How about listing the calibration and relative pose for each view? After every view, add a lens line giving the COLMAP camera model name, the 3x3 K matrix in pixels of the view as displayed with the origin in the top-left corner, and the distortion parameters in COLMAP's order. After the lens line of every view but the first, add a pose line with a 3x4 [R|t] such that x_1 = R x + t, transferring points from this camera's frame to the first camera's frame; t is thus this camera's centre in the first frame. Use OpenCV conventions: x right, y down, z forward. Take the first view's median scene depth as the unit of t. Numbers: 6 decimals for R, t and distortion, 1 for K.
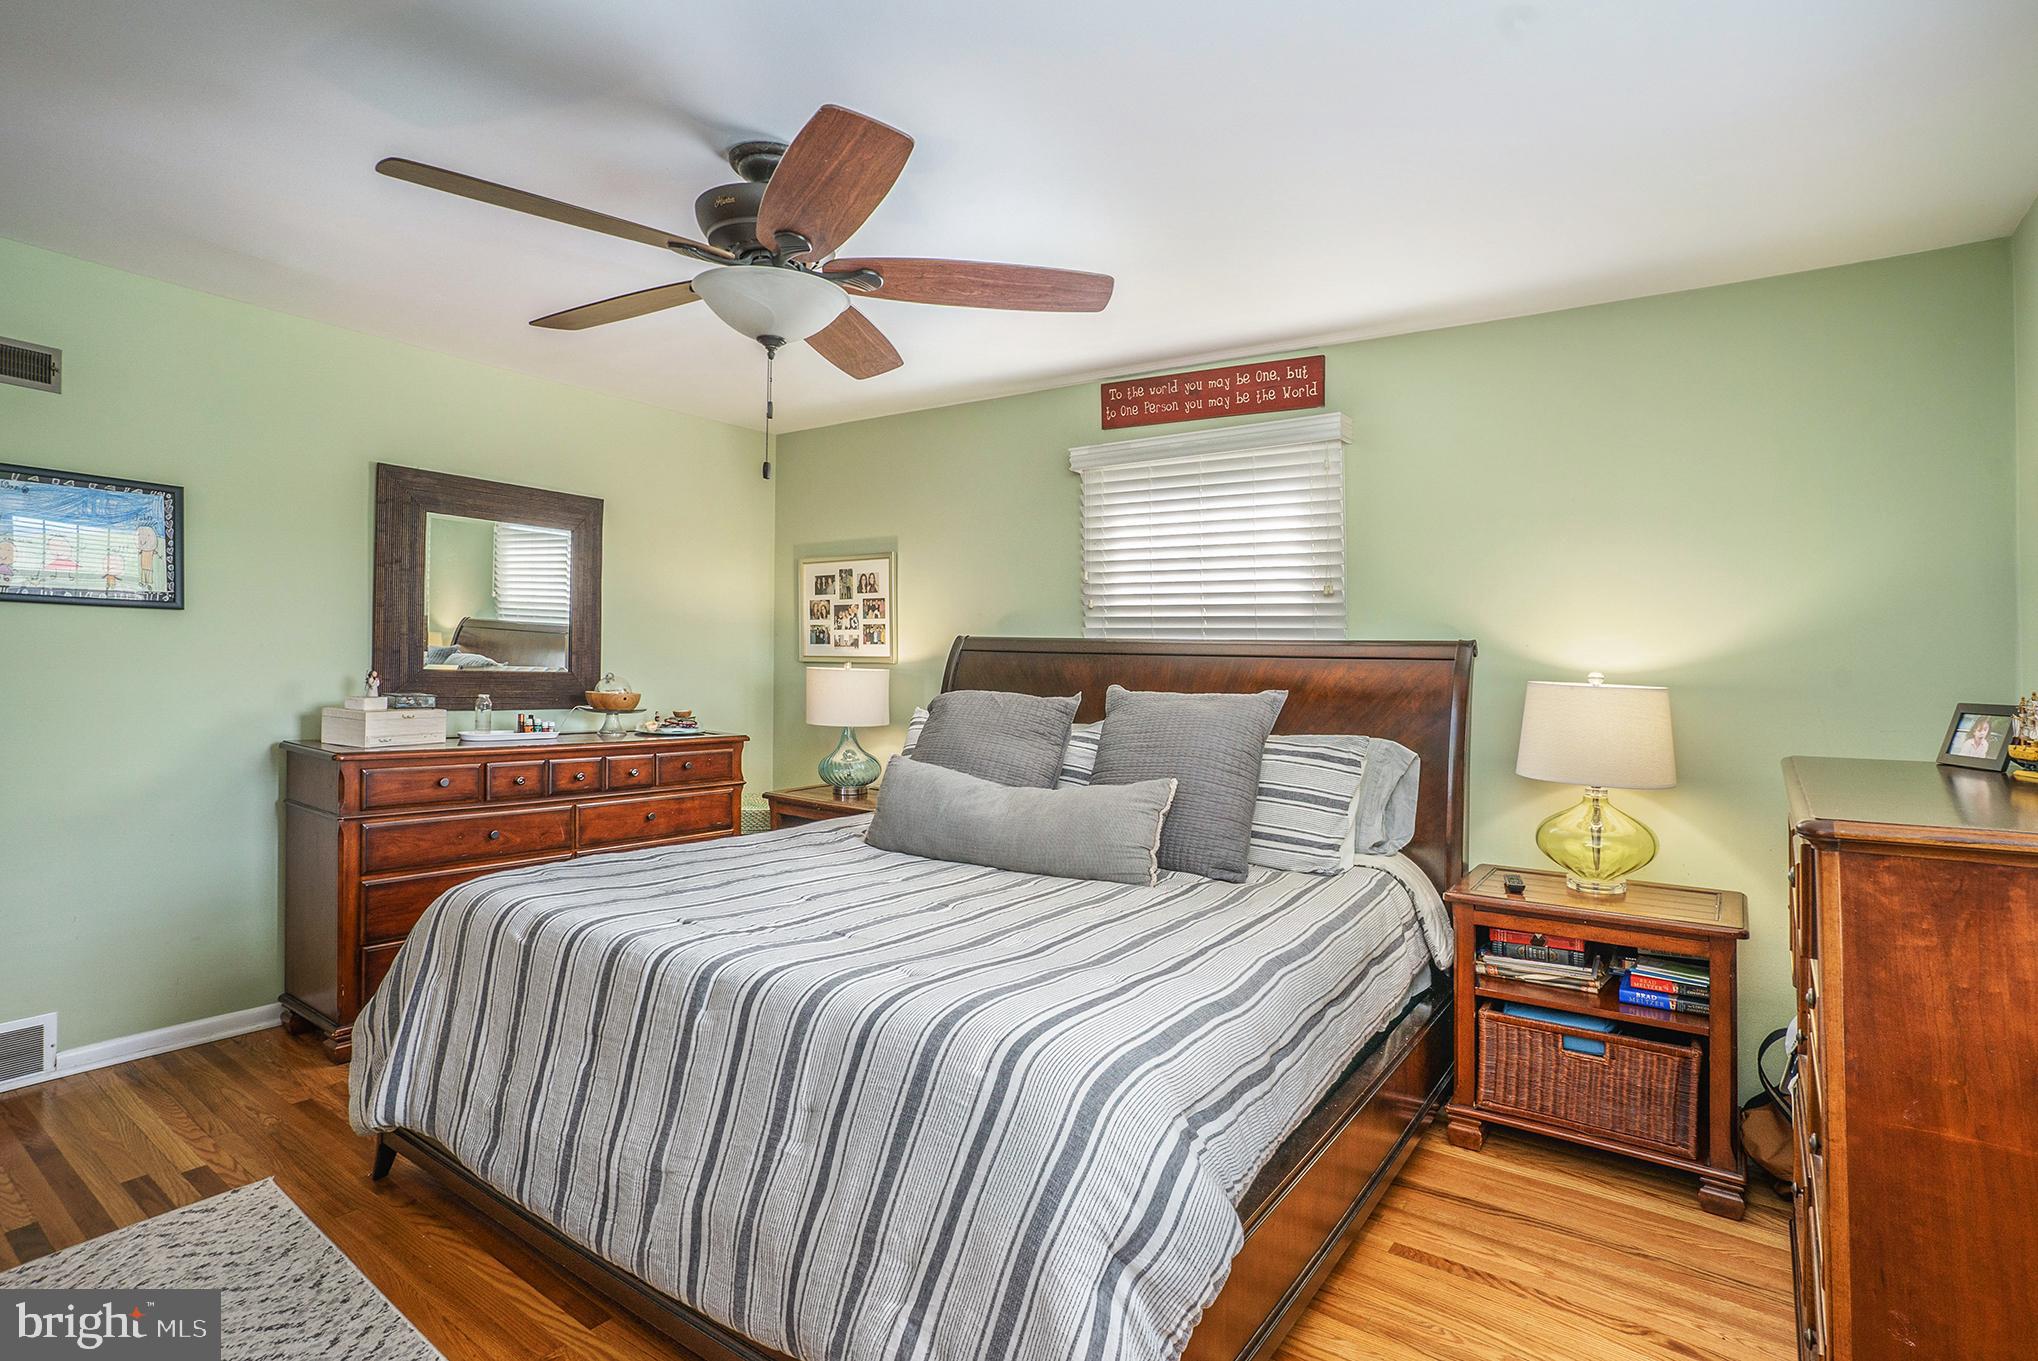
lens RADIAL K [[988.1, 0, 985.3], [0, 988.1, 655.3], [0, 0, 1]] dist [-0.085594, -0.000248]
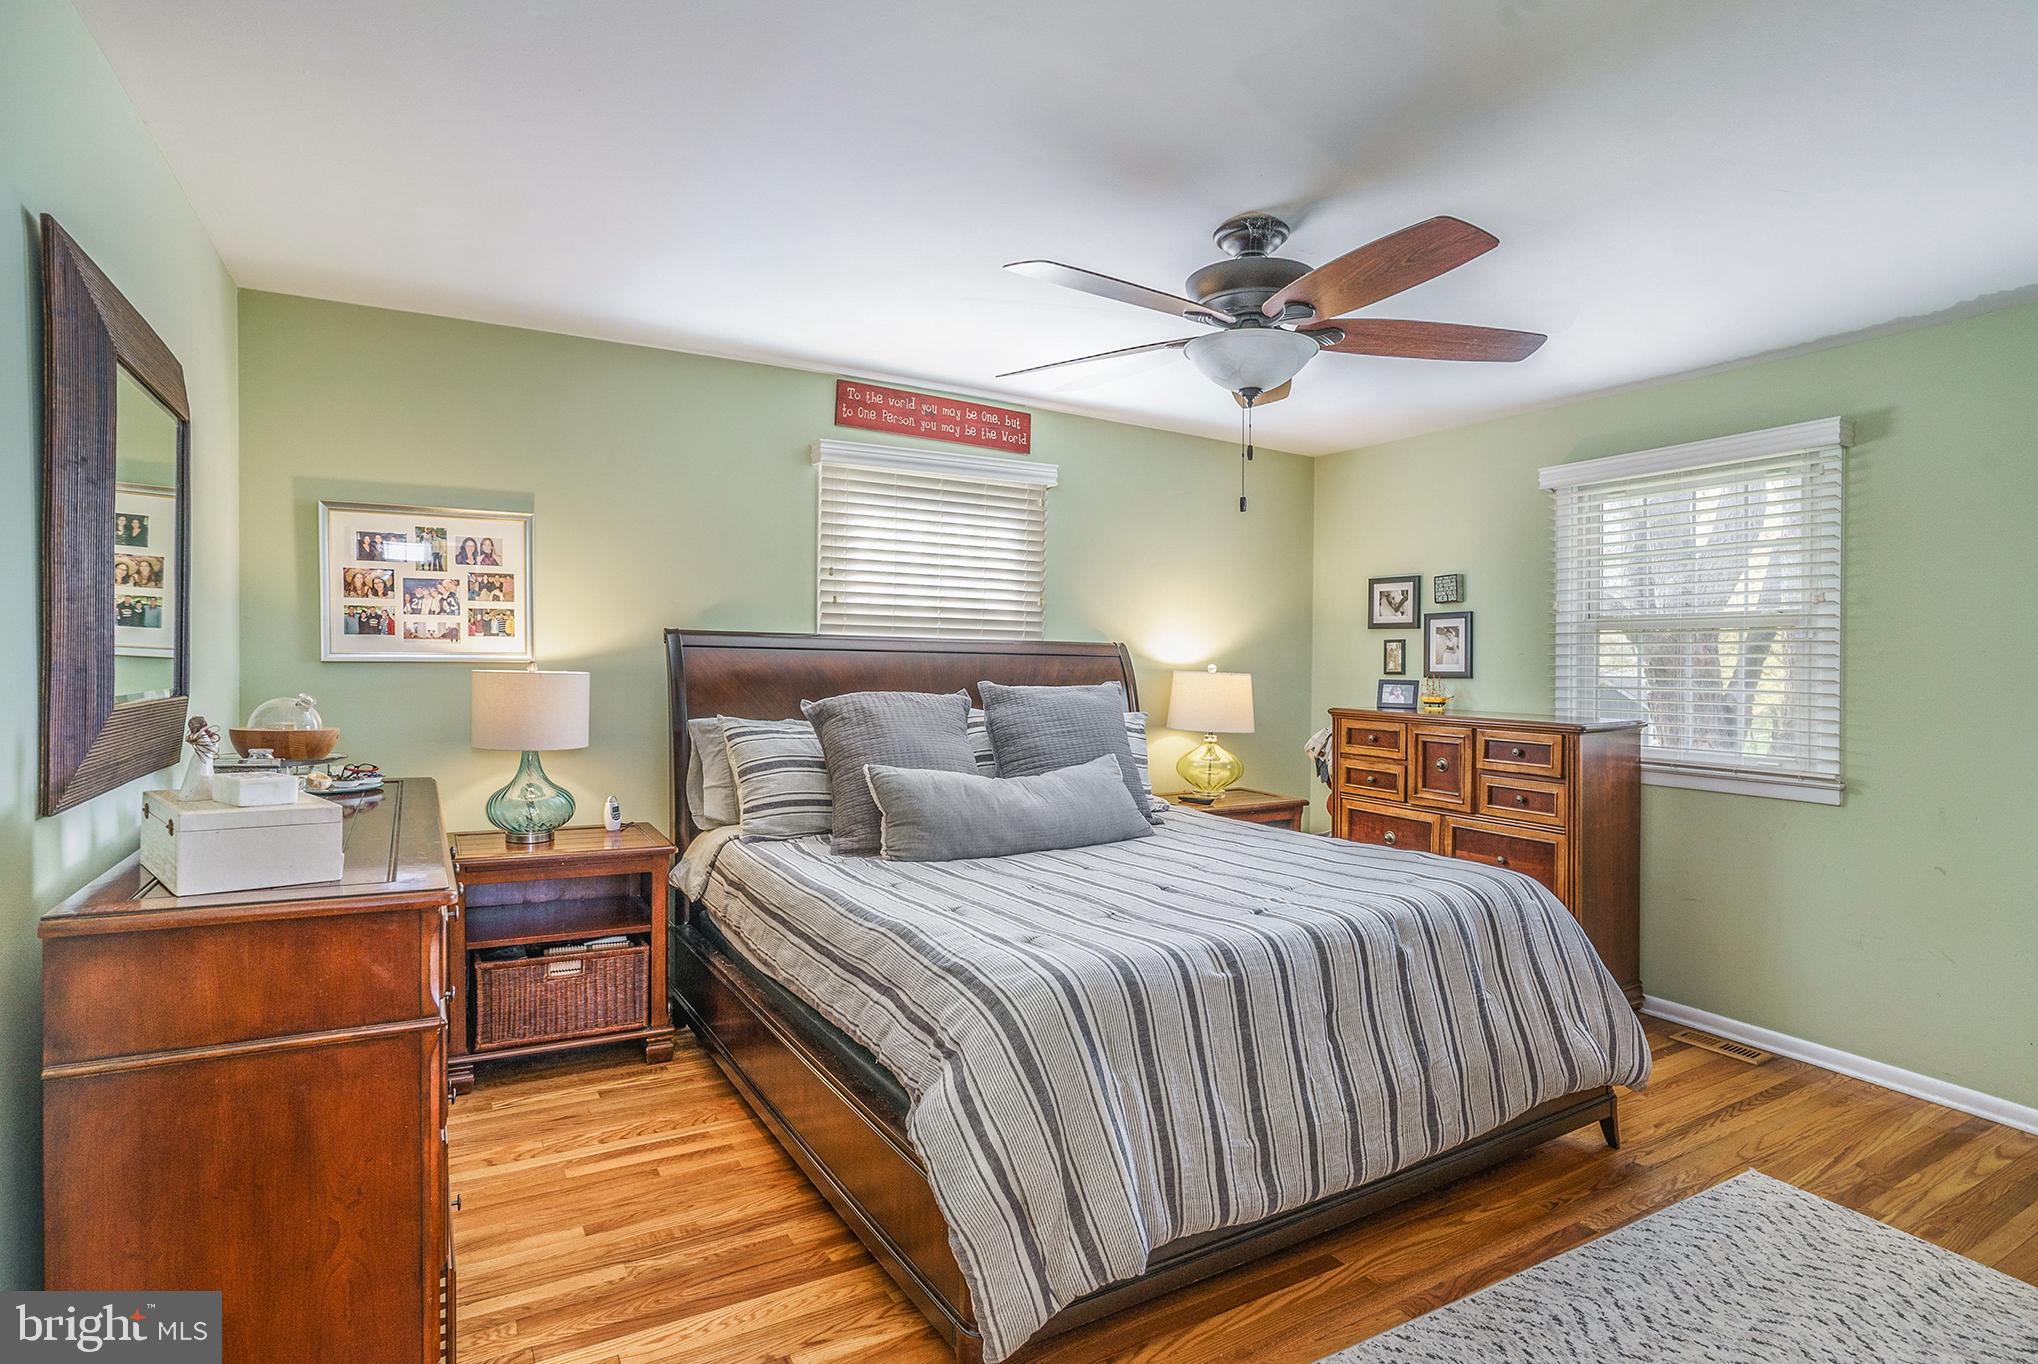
lens RADIAL K [[1031.5, 0, 1019.0], [0, 1031.5, 682.0], [0, 0, 1]] dist [-0.096223, -0.000107]
pose [[0.395688, -0.035129, 0.917713, -0.764625], [-0.012352, 0.998974, 0.043565, -0.017549], [-0.918302, -0.028573, 0.394849, 0.415024]]
